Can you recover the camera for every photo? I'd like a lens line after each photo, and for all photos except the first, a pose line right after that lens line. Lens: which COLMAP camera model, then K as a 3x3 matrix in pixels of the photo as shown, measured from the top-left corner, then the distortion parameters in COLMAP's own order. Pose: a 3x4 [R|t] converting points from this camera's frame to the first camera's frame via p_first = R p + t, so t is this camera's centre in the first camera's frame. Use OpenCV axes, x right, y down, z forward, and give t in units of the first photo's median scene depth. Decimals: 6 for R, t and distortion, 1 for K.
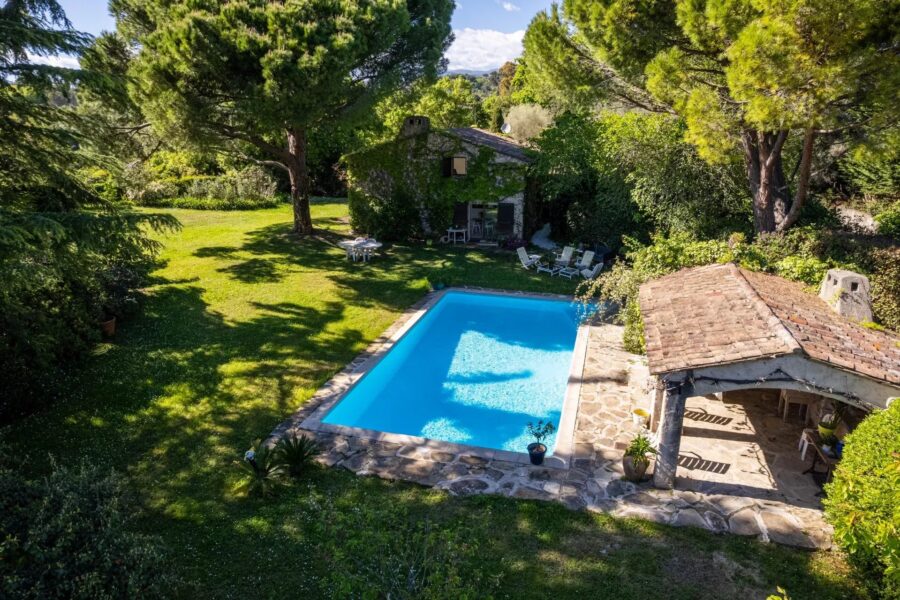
lens RADIAL K [[579.6, 0, 450.0], [0, 579.6, 300.0], [0, 0, 1]] dist [-0.070861, 0.067473]
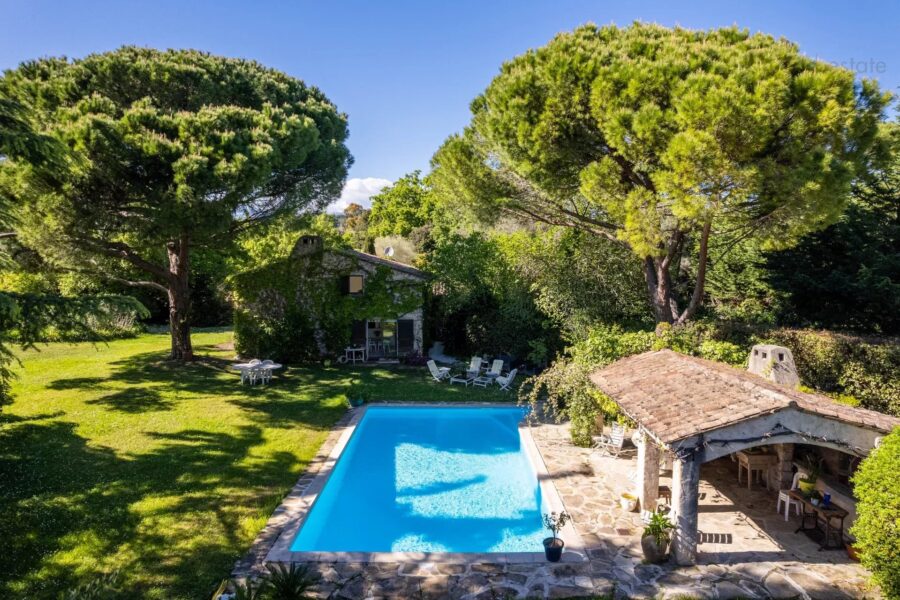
lens RADIAL K [[579.6, 0, 450.0], [0, 579.6, 300.0], [0, 0, 1]] dist [-0.070861, 0.067473]
pose [[0.961900, -0.019890, 0.272676, -0.154360], [0.082921, 0.971596, -0.221643, 0.042024], [-0.260522, 0.235809, 0.936228, 0.055924]]
